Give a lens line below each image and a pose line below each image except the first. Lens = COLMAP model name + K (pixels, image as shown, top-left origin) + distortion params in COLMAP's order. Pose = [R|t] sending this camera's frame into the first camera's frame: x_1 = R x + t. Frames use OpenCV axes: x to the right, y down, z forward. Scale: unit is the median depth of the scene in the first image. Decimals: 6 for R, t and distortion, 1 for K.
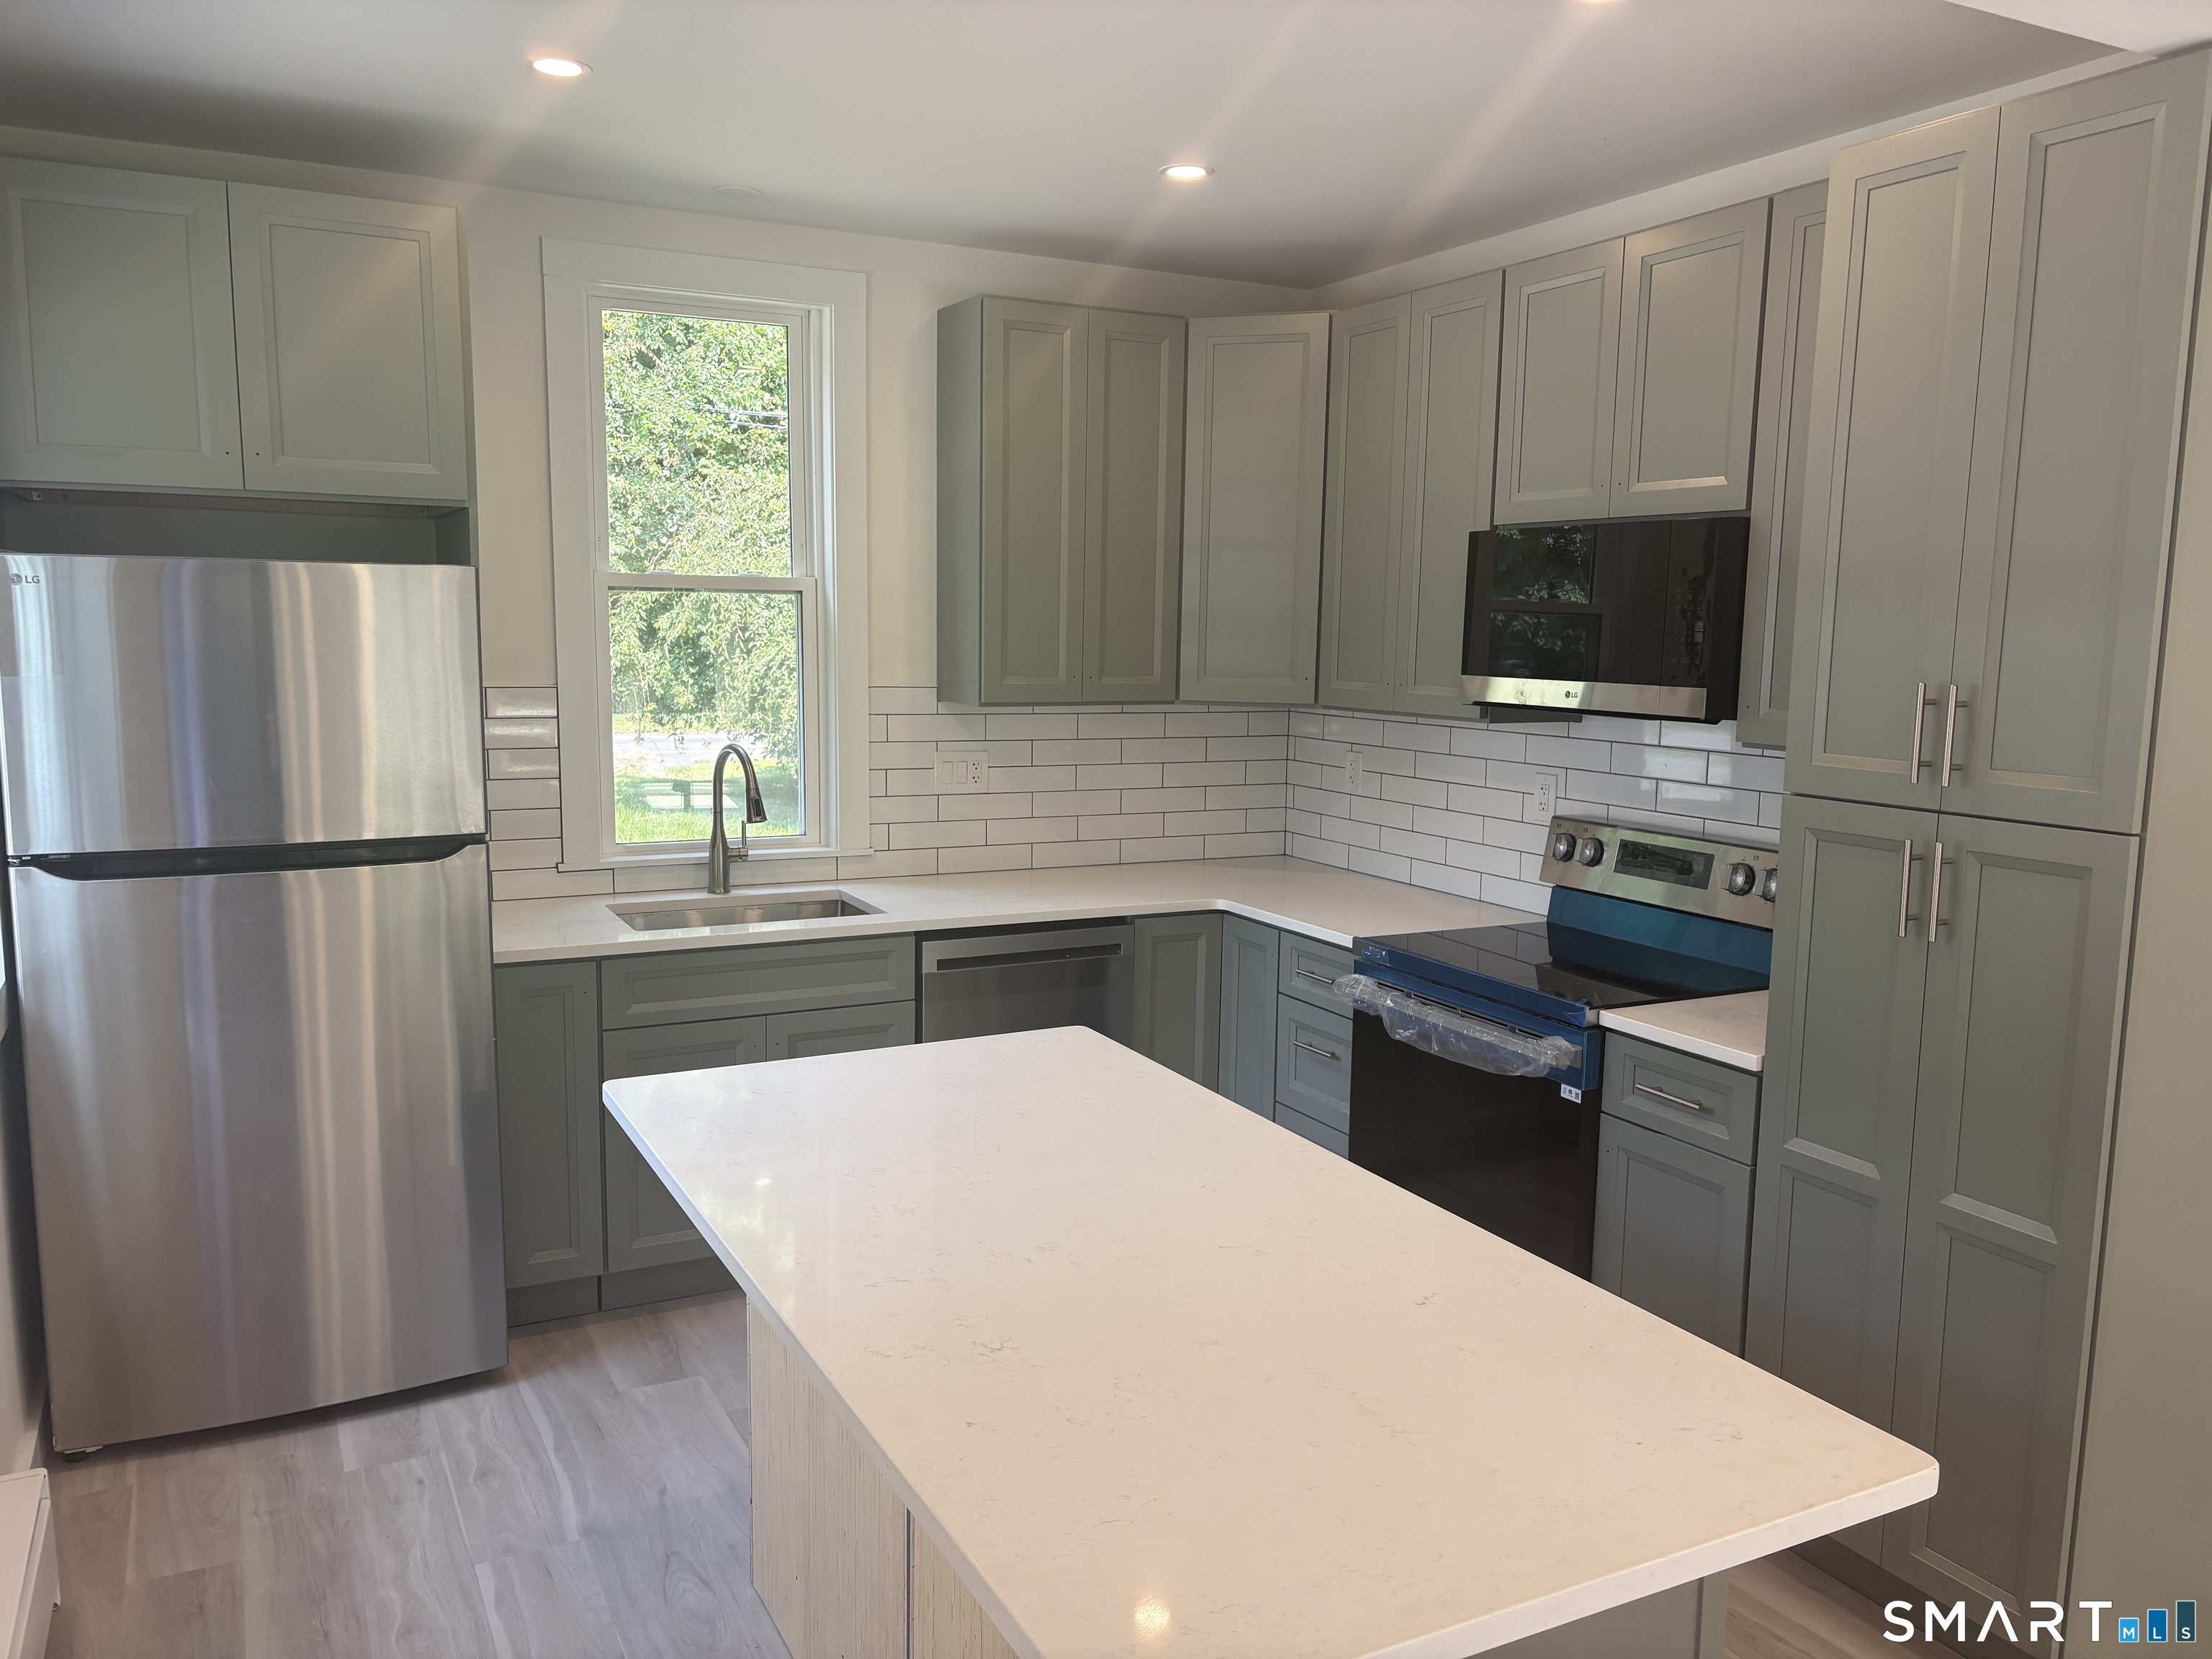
lens RADIAL K [[1670.6, 0, 1105.4], [0, 1670.6, 837.8], [0, 0, 1]] dist [0.001406, -0.000214]
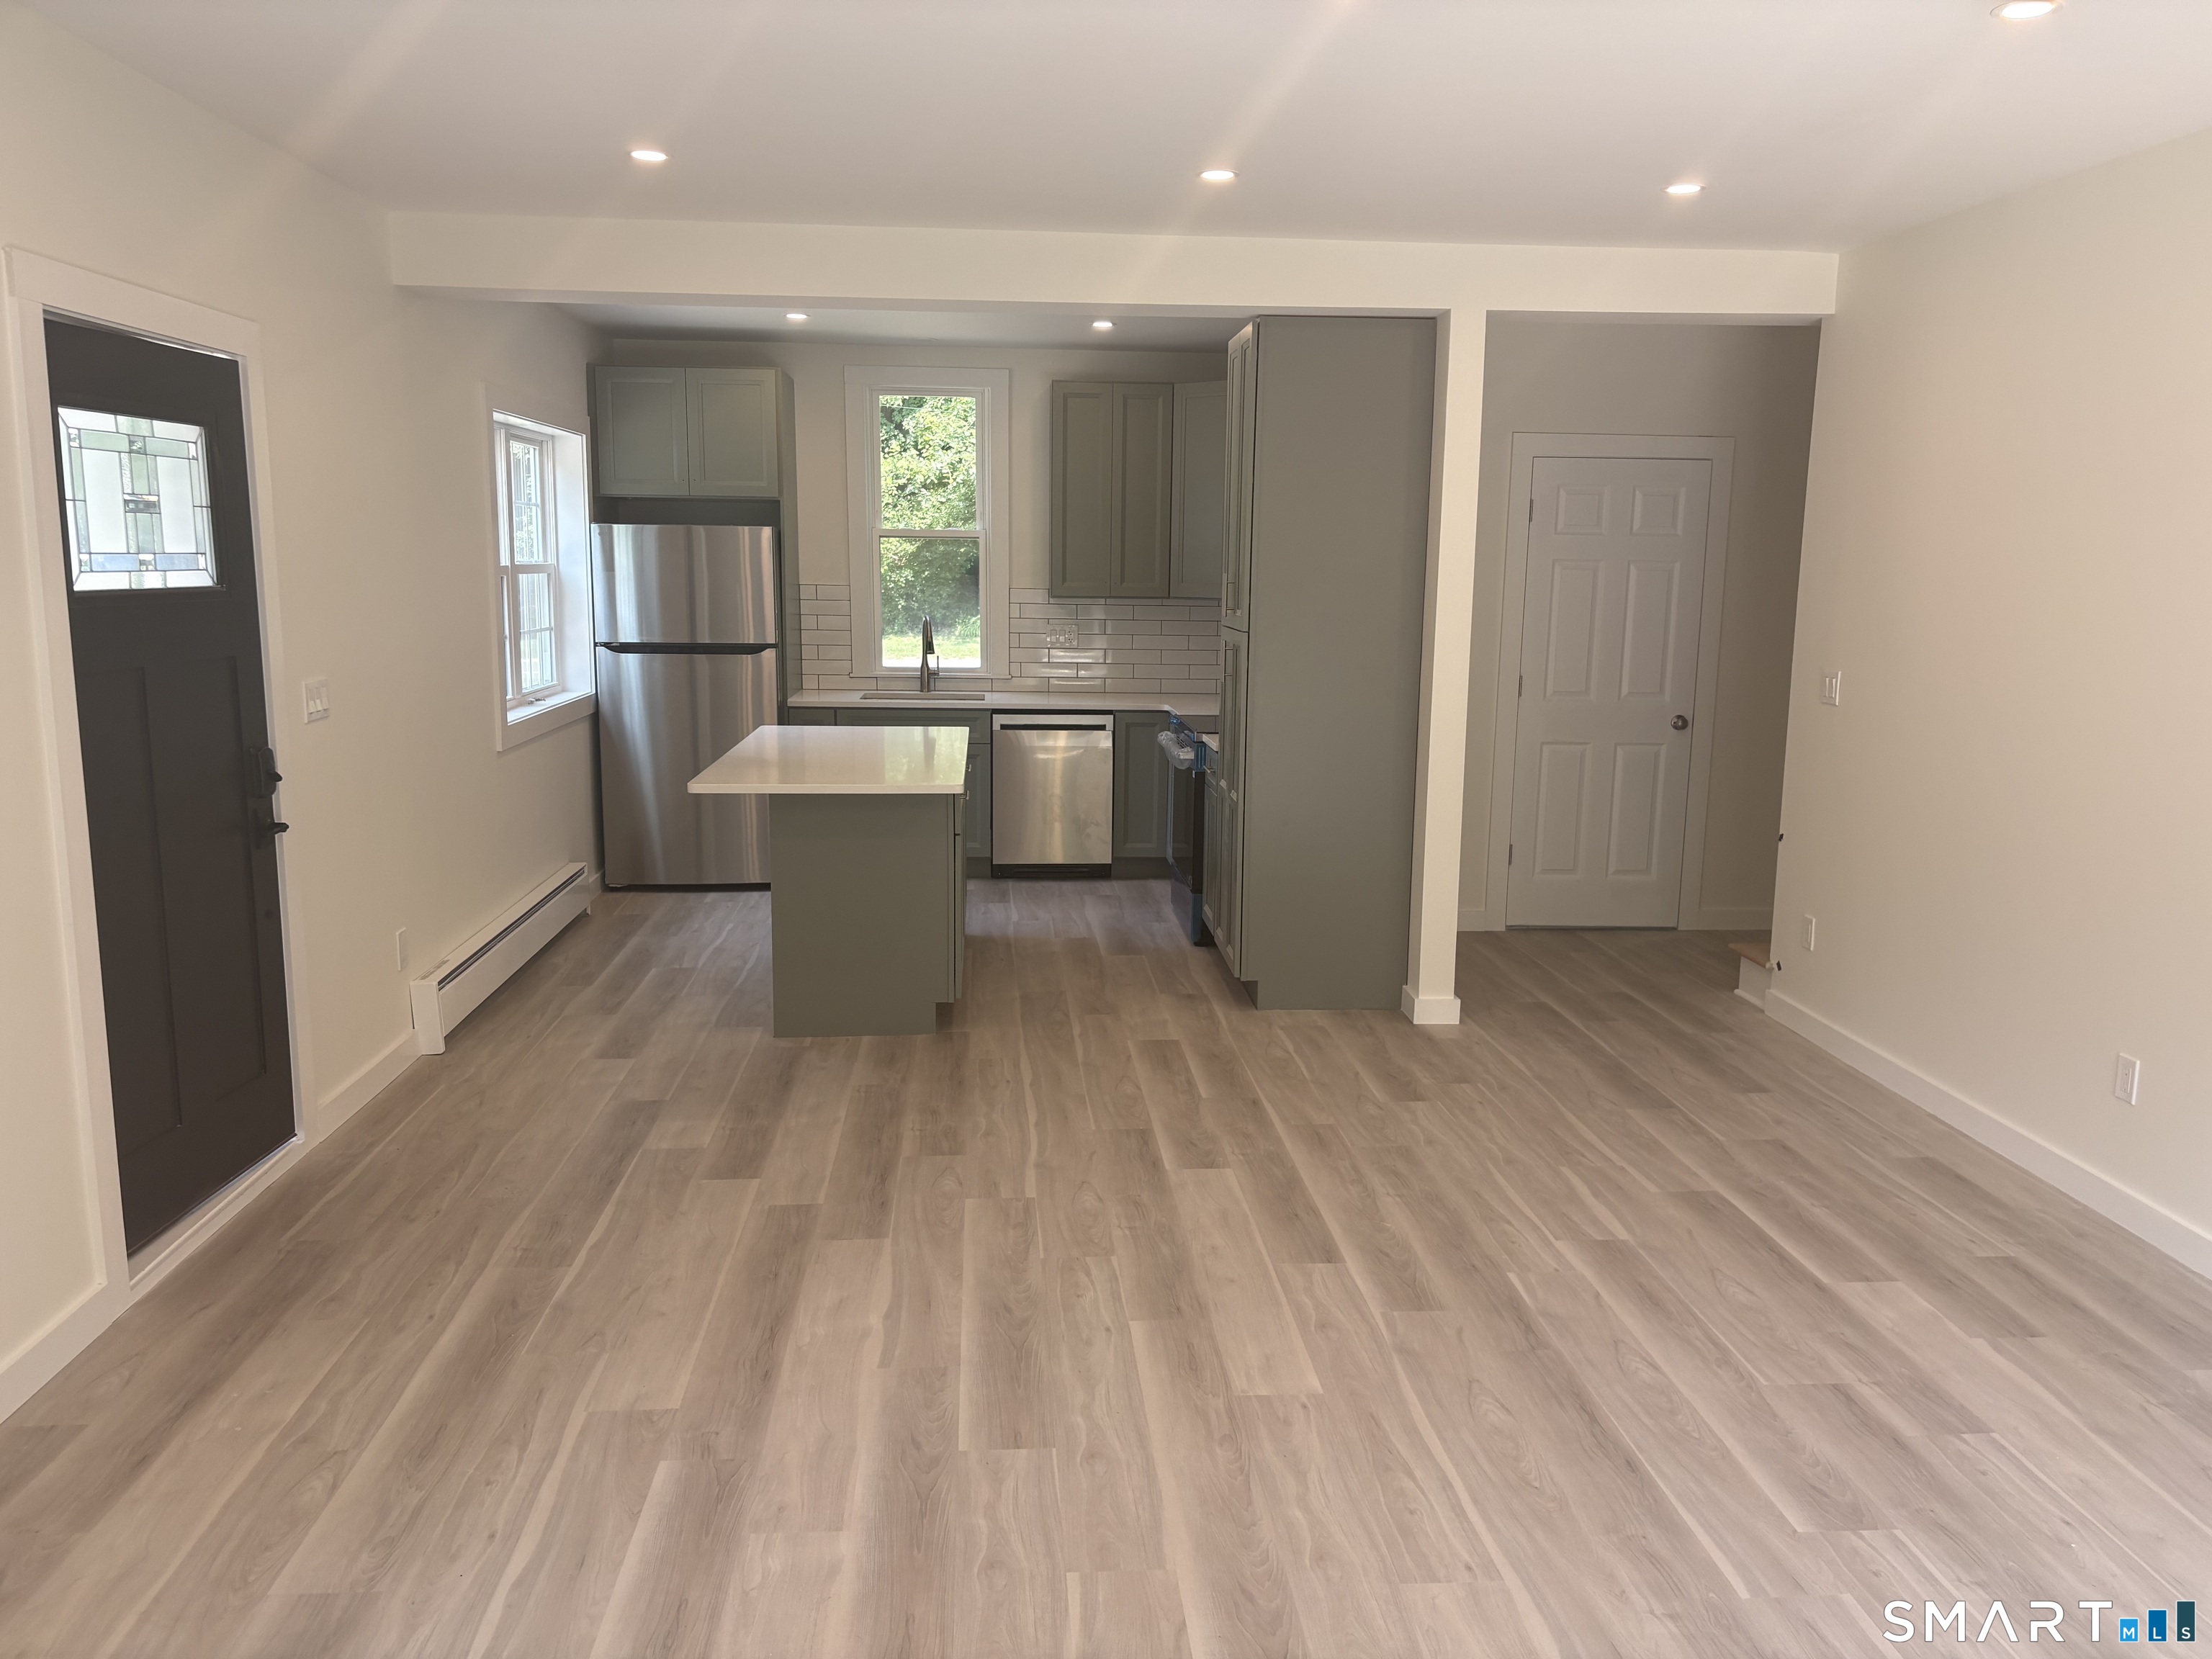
lens RADIAL K [[1670.6, 0, 1106.1], [0, 1670.6, 828.5], [0, 0, 1]] dist [0.001406, -0.000214]
pose [[0.905637, 0.061736, -0.419537, 0.793505], [-0.054903, 0.998089, 0.028356, 0.124814], [0.420485, -0.002647, 0.907295, -0.687505]]
